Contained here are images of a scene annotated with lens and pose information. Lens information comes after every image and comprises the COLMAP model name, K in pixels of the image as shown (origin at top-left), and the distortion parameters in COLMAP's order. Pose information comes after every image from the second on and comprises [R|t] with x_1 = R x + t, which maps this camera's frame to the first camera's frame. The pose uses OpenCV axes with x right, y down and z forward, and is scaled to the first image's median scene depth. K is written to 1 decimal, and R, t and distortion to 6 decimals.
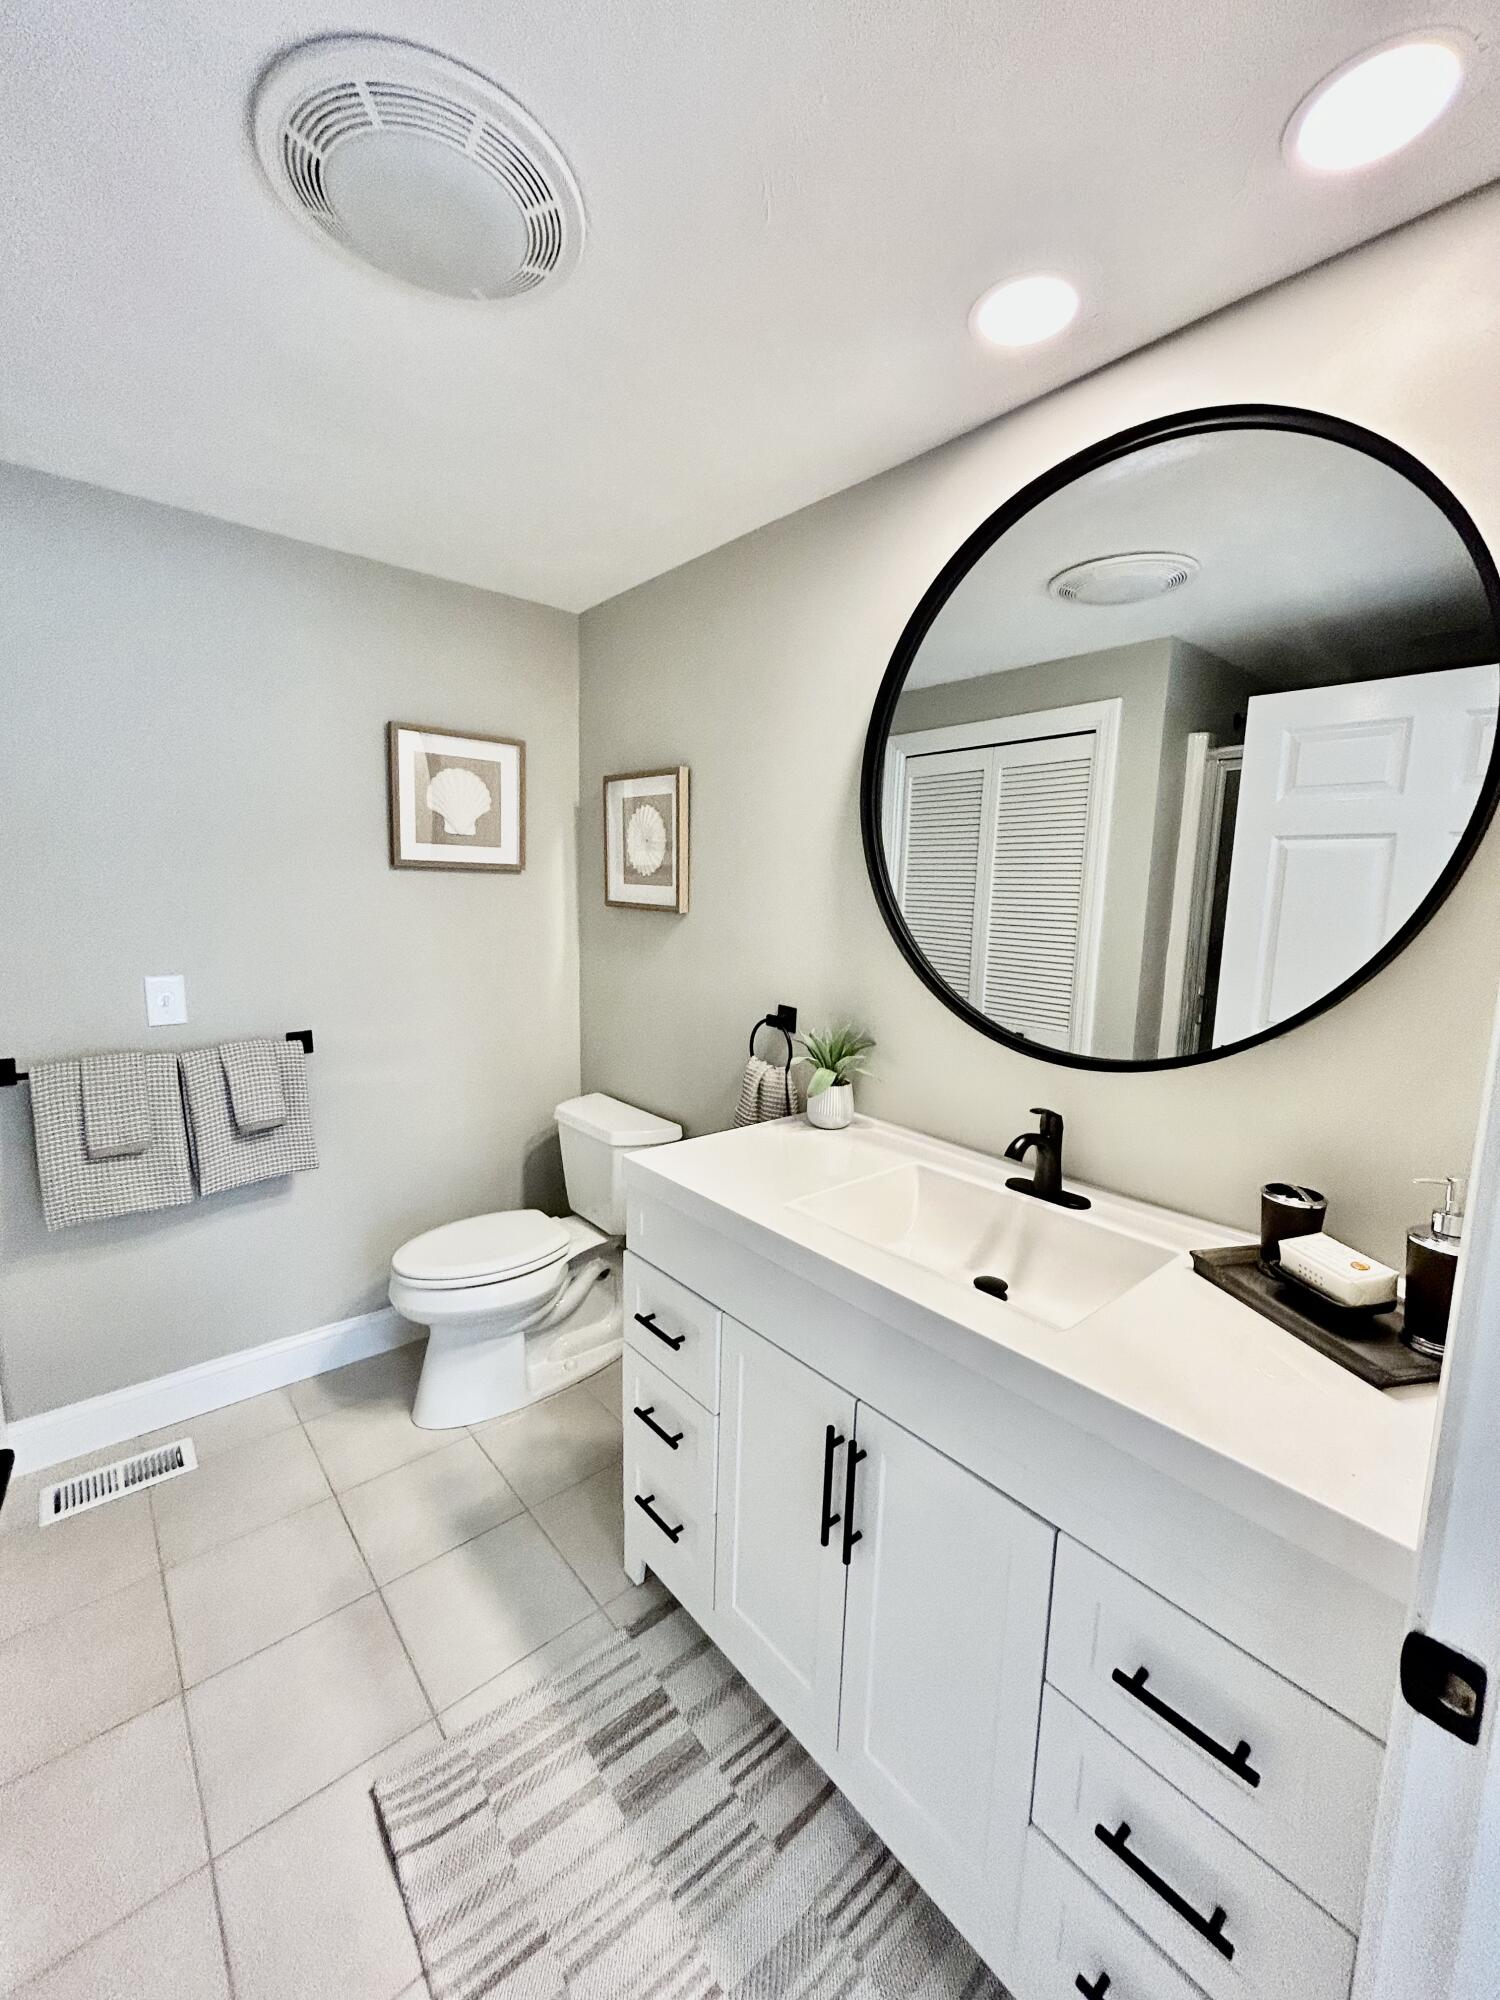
lens RADIAL K [[809.2, 0, 744.6], [0, 809.2, 997.6], [0, 0, 1]] dist [-0.000161, 0.000402]
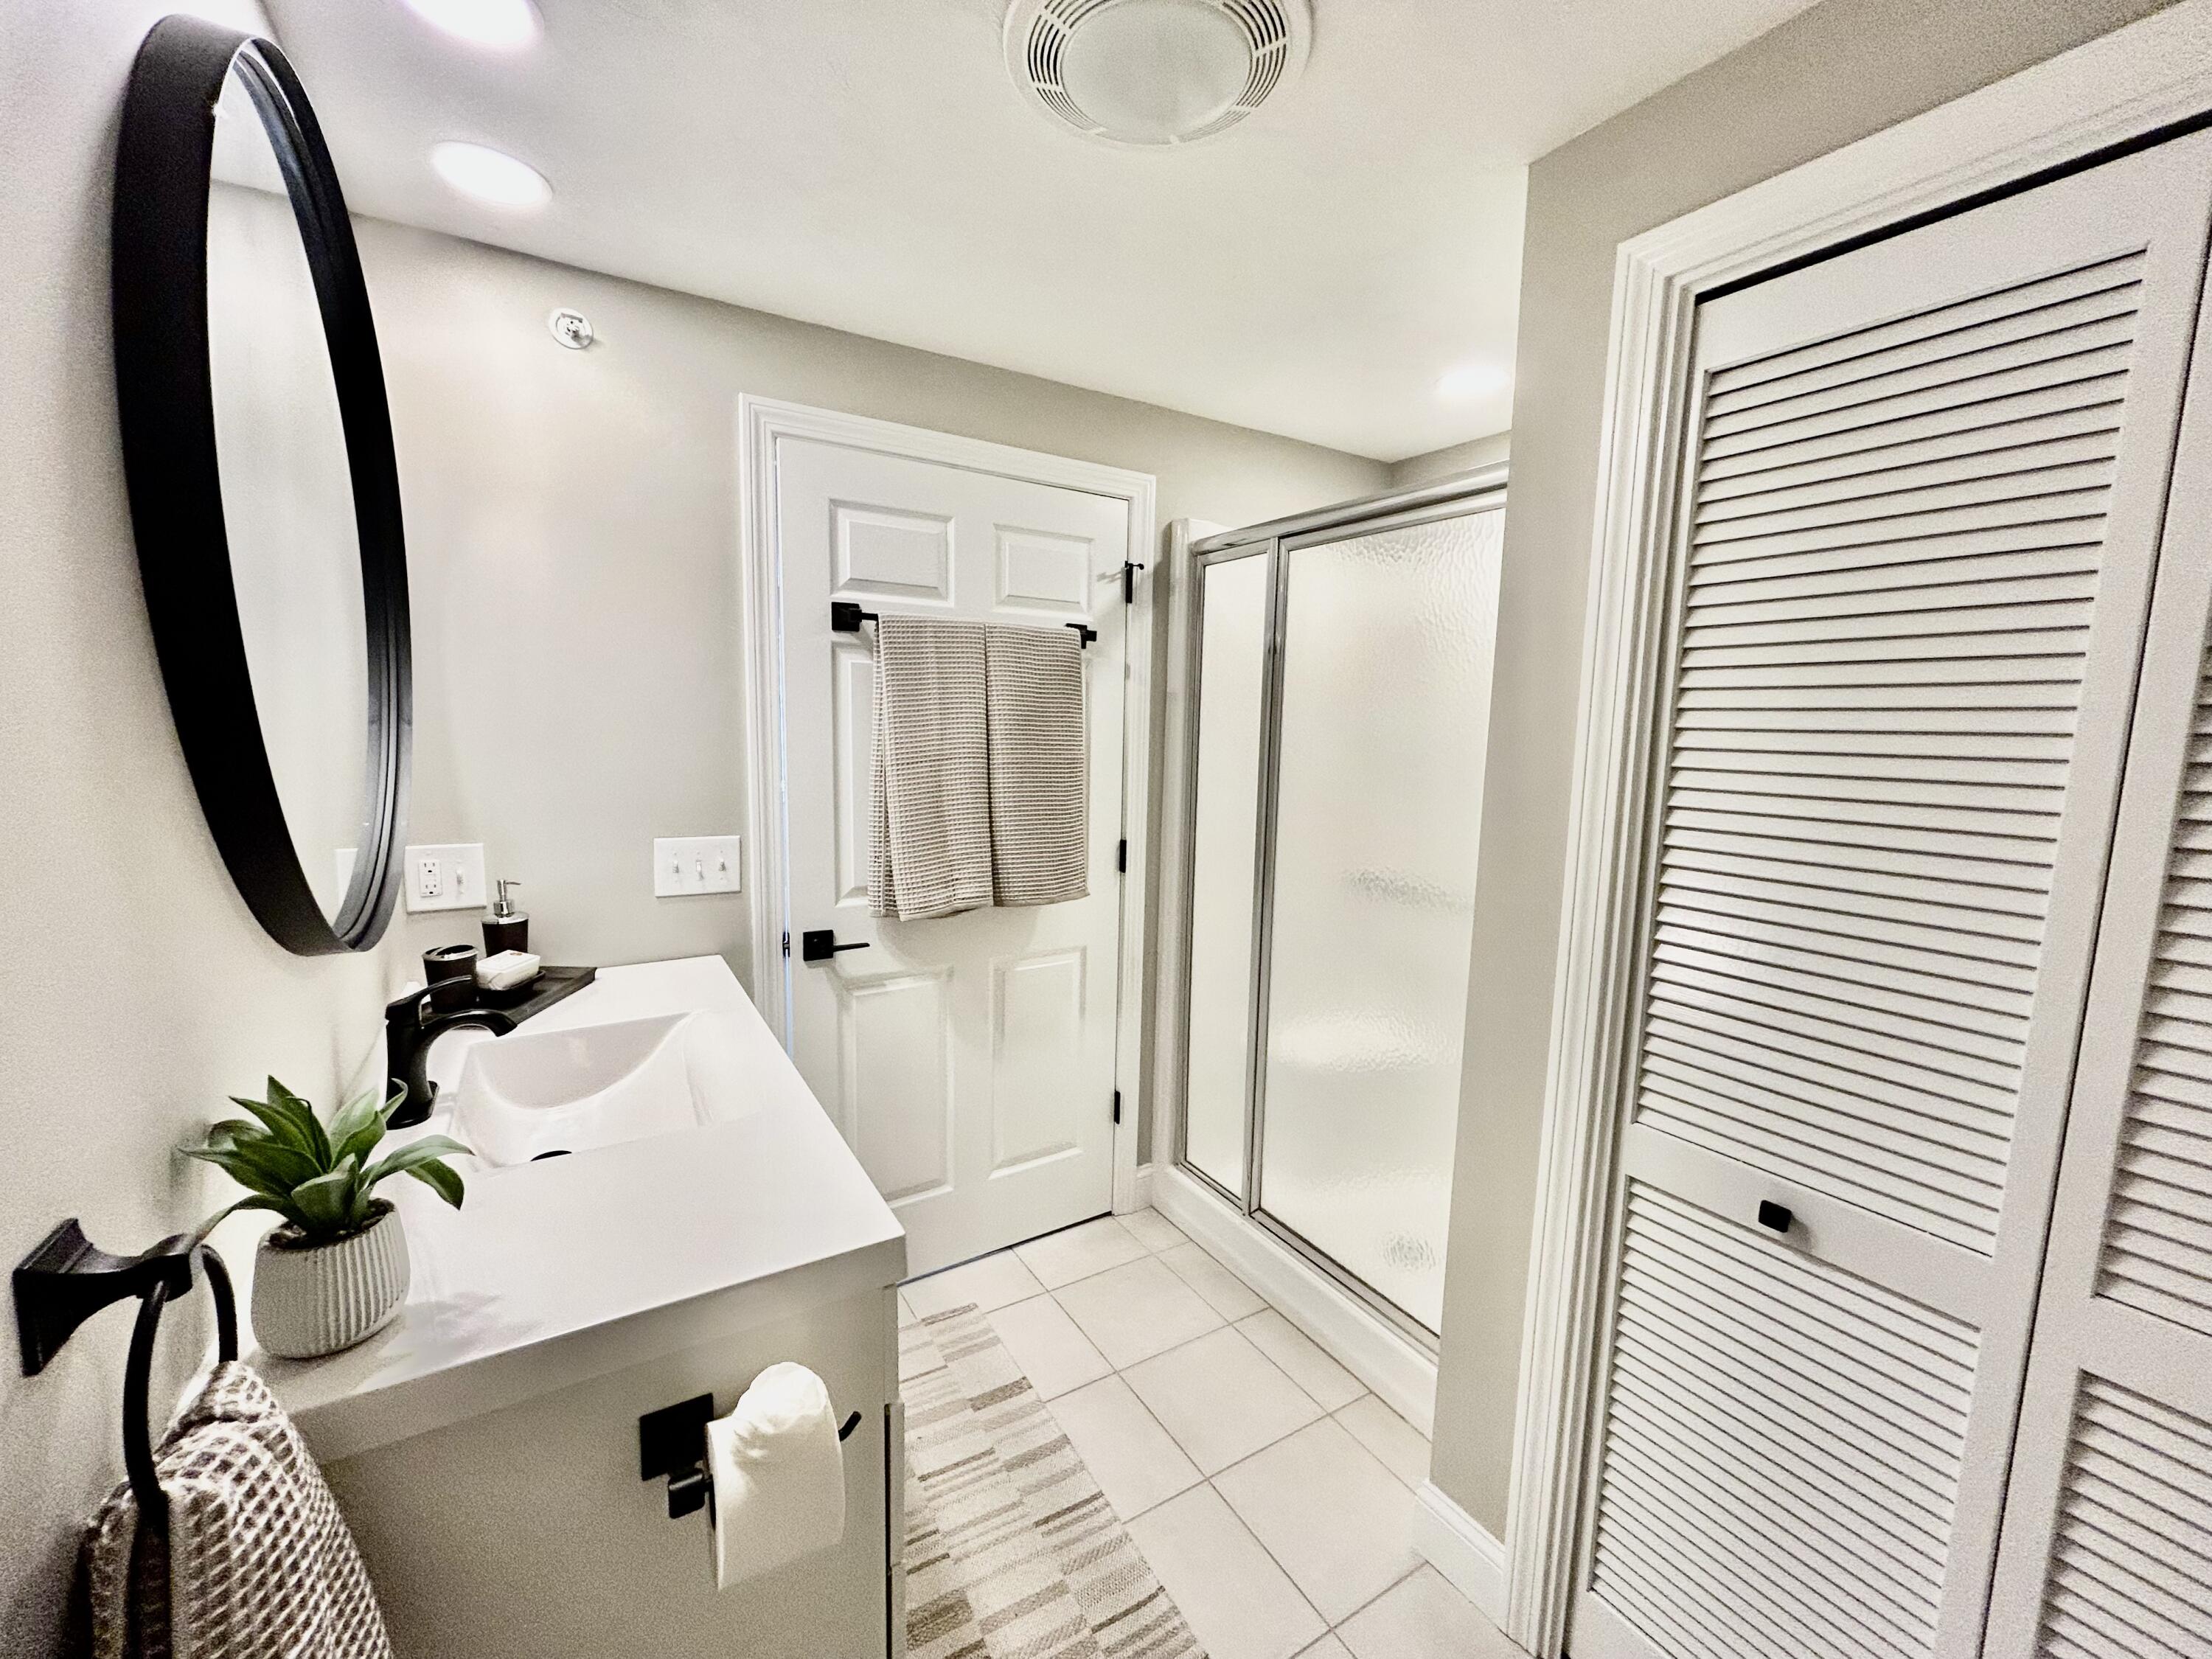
lens RADIAL K [[895.0, 0, 1103.9], [0, 895.0, 832.2], [0, 0, 1]] dist [-0.000161, 0.000402]
pose [[-0.987621, -0.067016, 0.141822, -0.417397], [-0.027518, 0.964142, 0.263956, -0.274523], [-0.154426, 0.256786, -0.954051, 1.788835]]
